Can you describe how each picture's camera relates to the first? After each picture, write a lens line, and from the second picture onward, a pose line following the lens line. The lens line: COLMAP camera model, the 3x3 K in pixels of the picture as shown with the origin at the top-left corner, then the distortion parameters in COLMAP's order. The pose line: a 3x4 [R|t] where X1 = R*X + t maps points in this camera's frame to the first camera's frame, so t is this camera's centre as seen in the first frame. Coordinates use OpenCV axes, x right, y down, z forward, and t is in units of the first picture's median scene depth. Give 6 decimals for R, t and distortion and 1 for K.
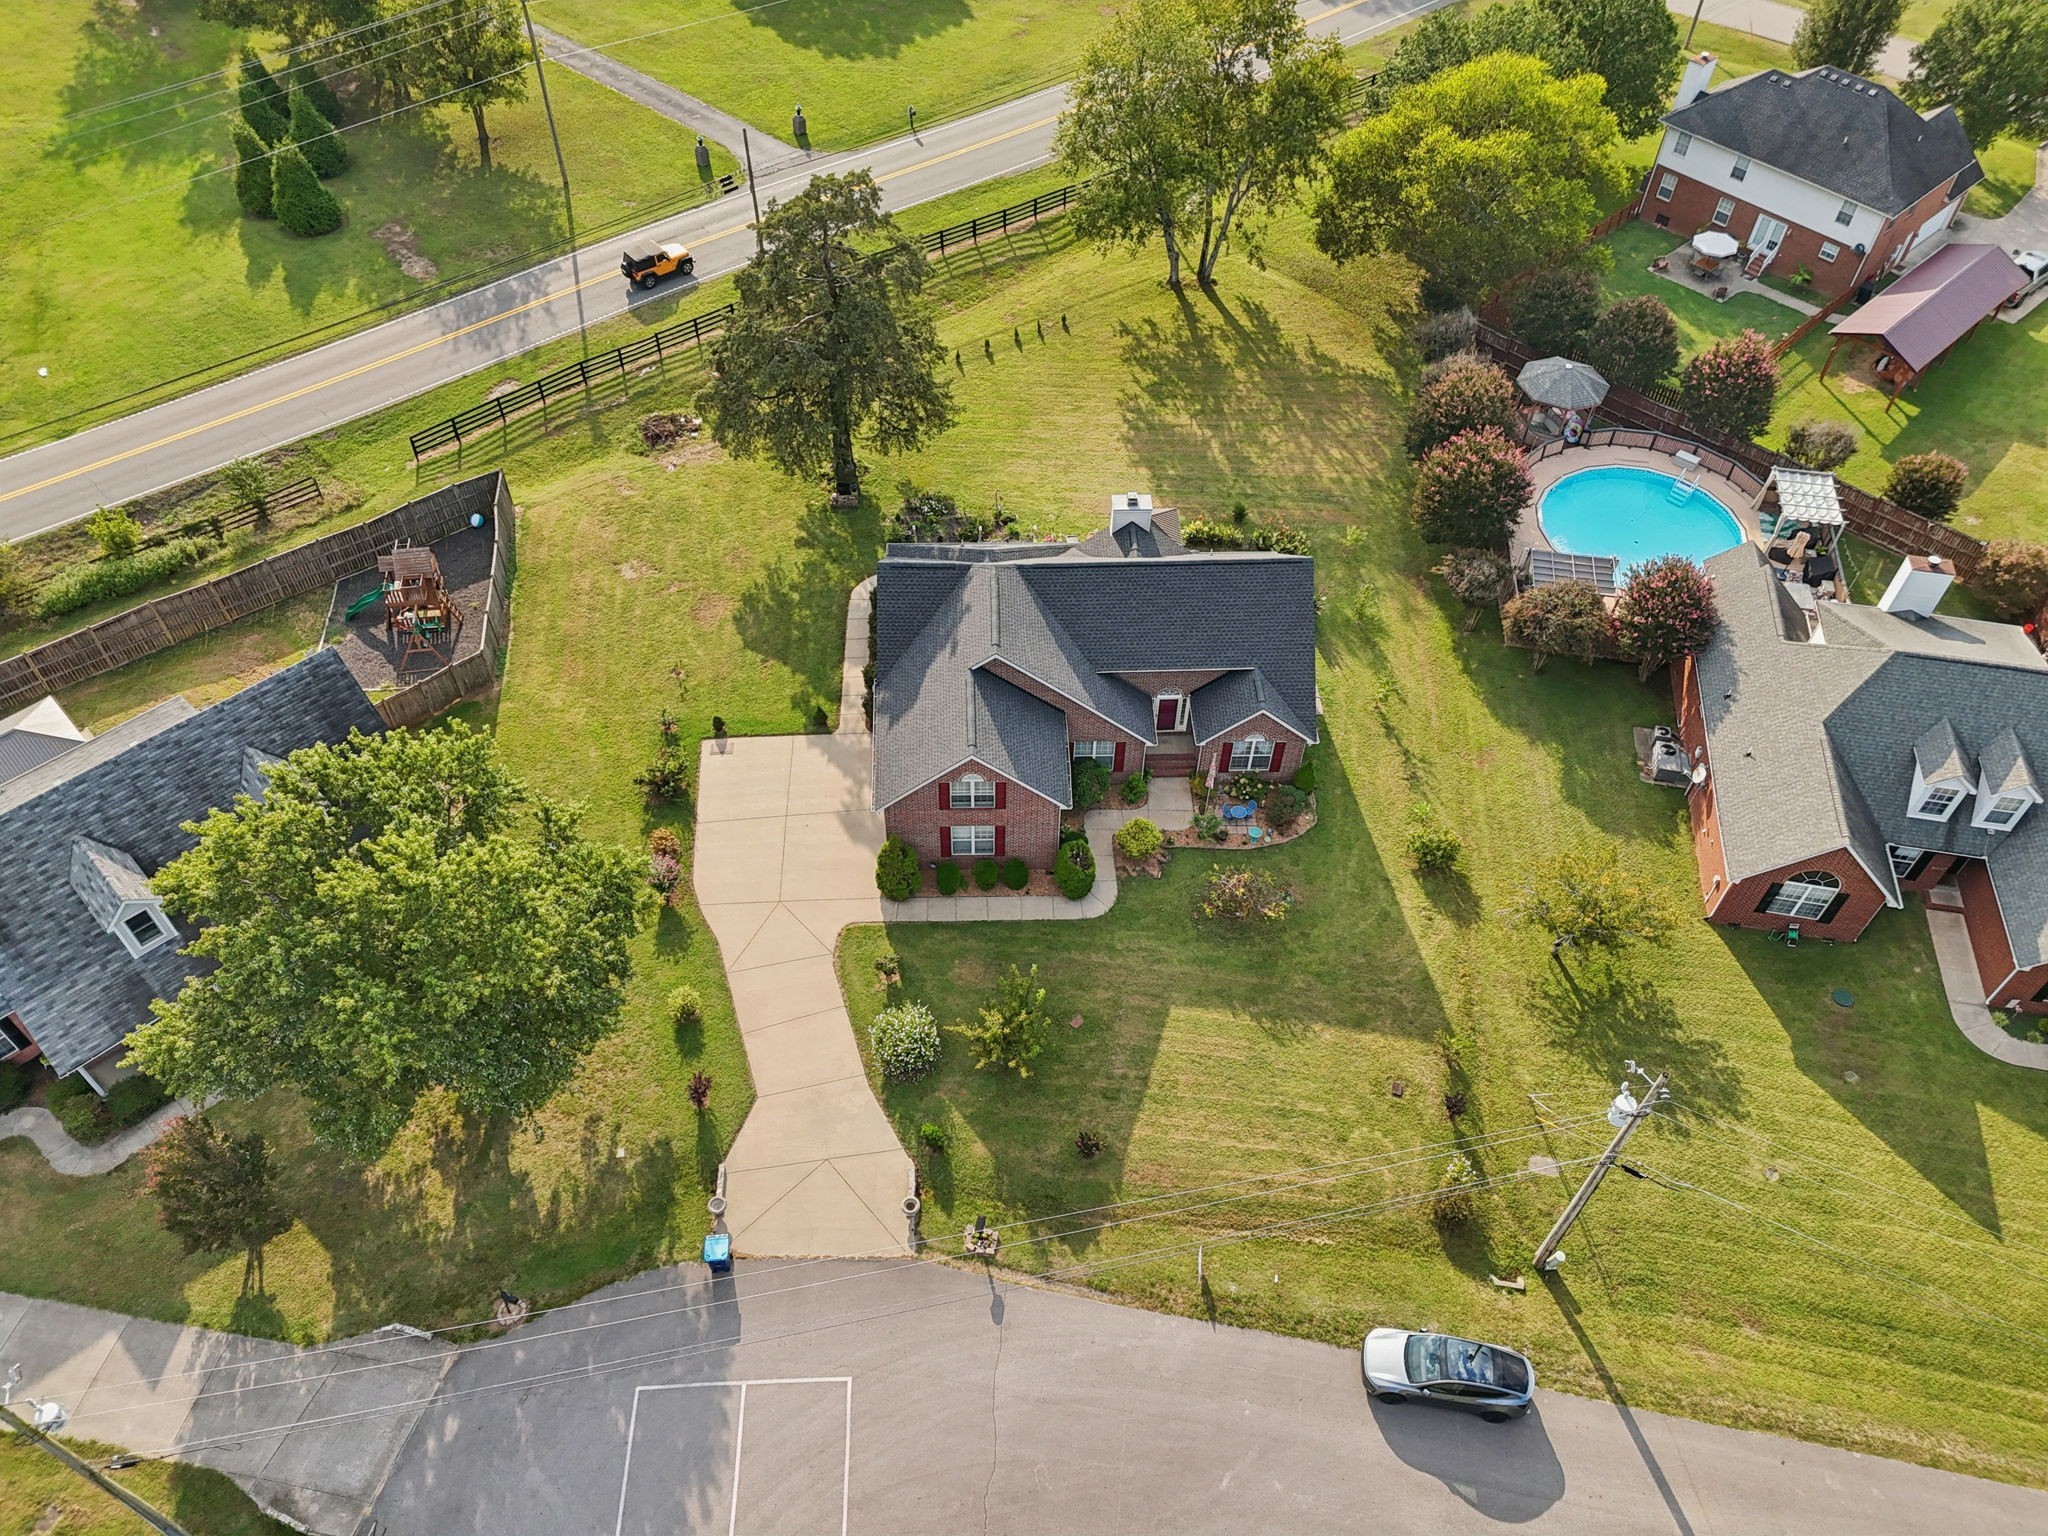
lens RADIAL K [[1547.6, 0, 1024.0], [0, 1547.6, 768.0], [0, 0, 1]] dist [0.035233, -0.001727]
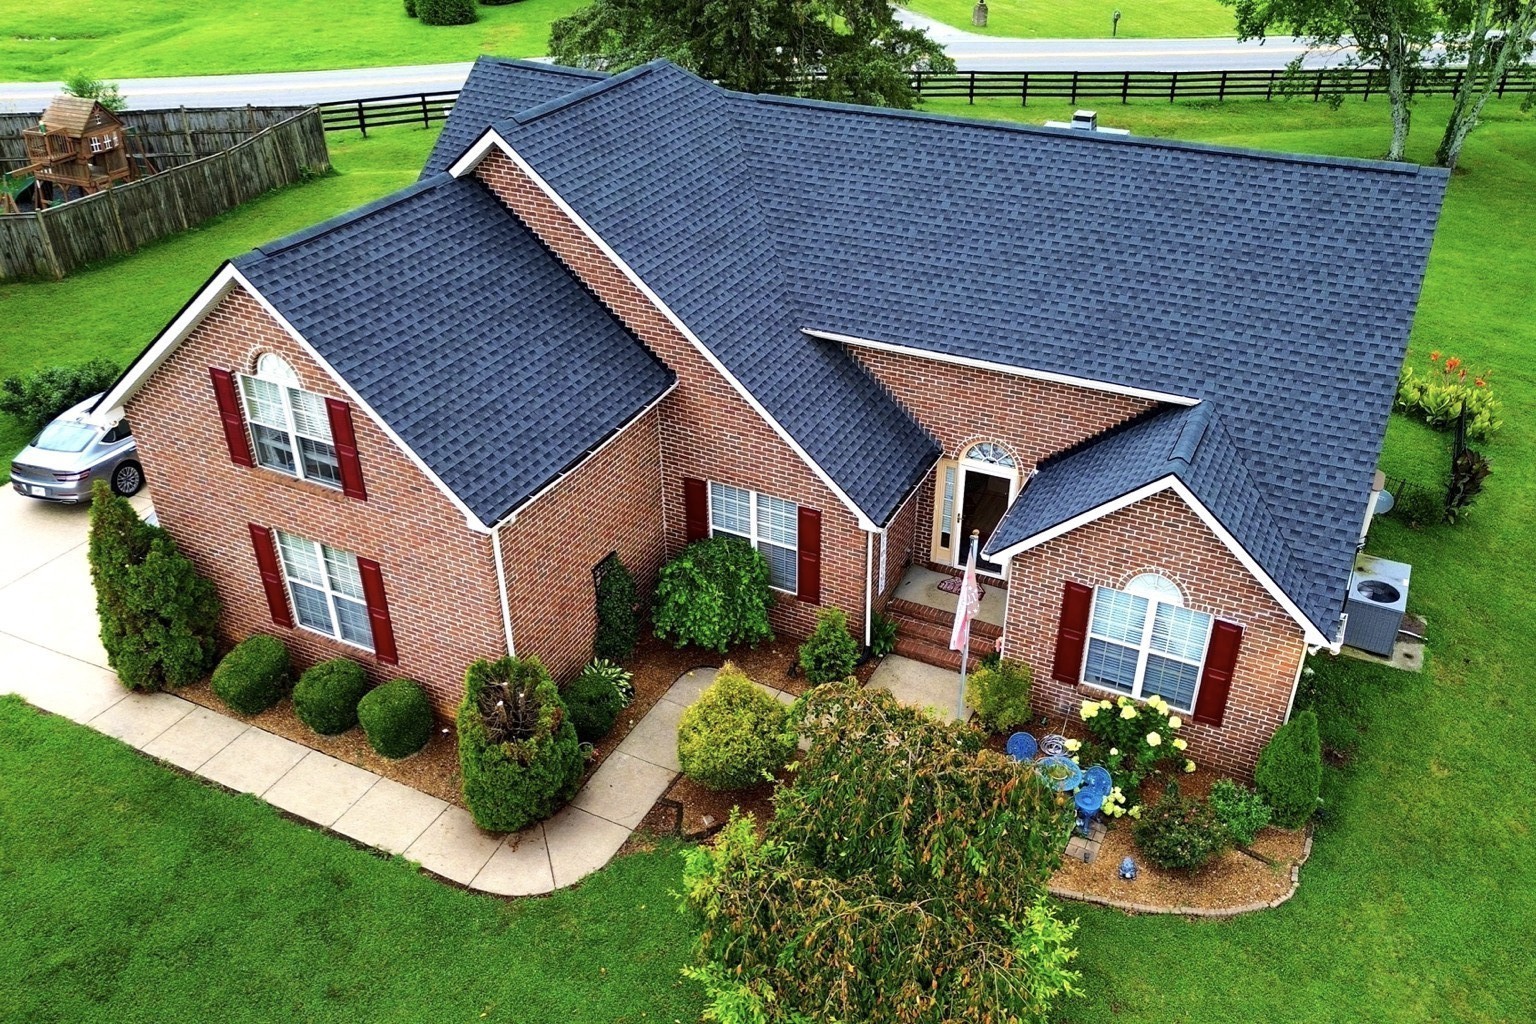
lens RADIAL K [[1289.5, 0, 788.9], [0, 1289.5, 507.5], [0, 0, 1]] dist [0.006239, 0.002476]
pose [[0.890037, 0.236155, -0.389955, 0.192927], [-0.341674, 0.911833, -0.227640, 0.061477], [0.301816, 0.335845, 0.892253, 0.737553]]
